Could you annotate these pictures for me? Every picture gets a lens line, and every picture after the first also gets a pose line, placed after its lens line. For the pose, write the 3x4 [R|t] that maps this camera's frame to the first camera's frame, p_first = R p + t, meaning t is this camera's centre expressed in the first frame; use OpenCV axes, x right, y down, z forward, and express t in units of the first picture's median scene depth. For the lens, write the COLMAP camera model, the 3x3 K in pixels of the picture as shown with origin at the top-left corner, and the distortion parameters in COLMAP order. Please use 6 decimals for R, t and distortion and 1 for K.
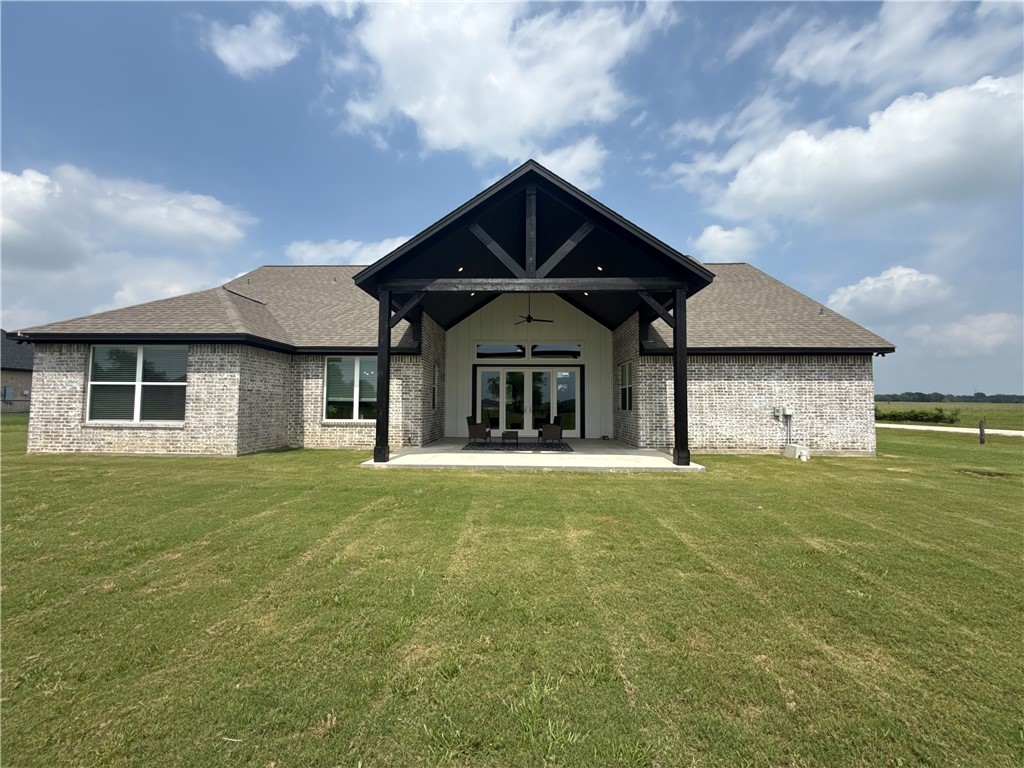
lens RADIAL K [[405.0, 0, 511.1], [0, 405.0, 384.2], [0, 0, 1]] dist [0.000587, 0.000017]
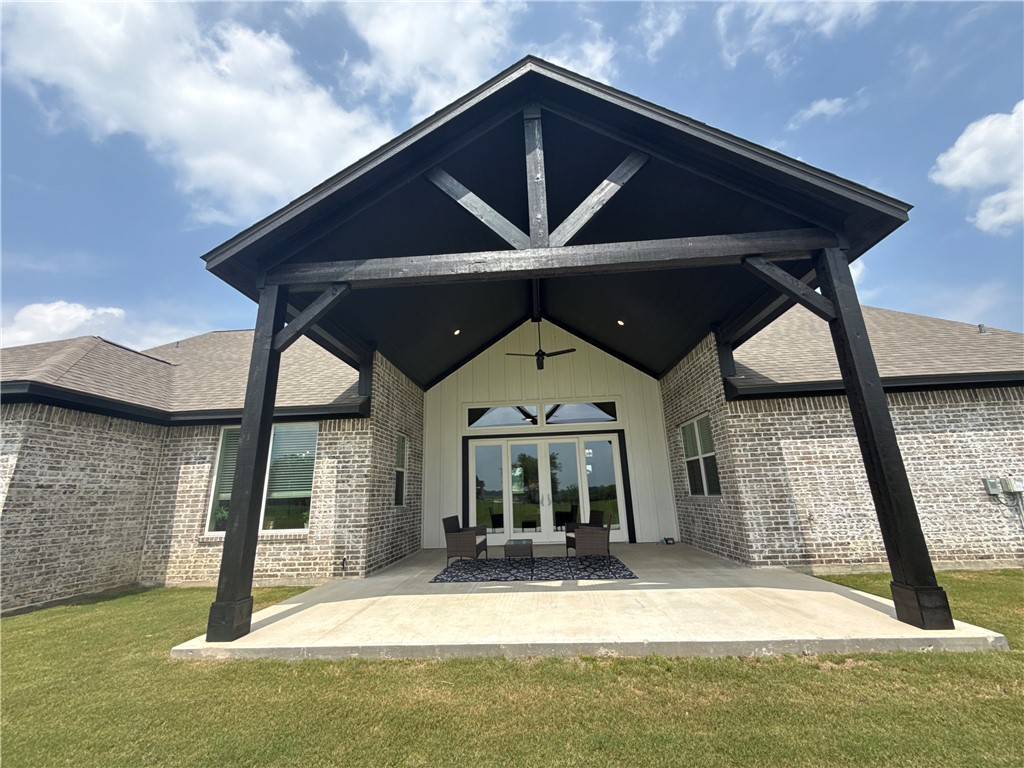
lens RADIAL K [[405.0, 0, 515.2], [0, 405.0, 384.1], [0, 0, 1]] dist [0.000587, 0.000017]
pose [[0.998883, -0.045377, -0.013169, 0.011362], [0.041510, 0.975914, -0.214169, 0.021365], [0.022570, 0.213383, 0.976708, 0.399343]]
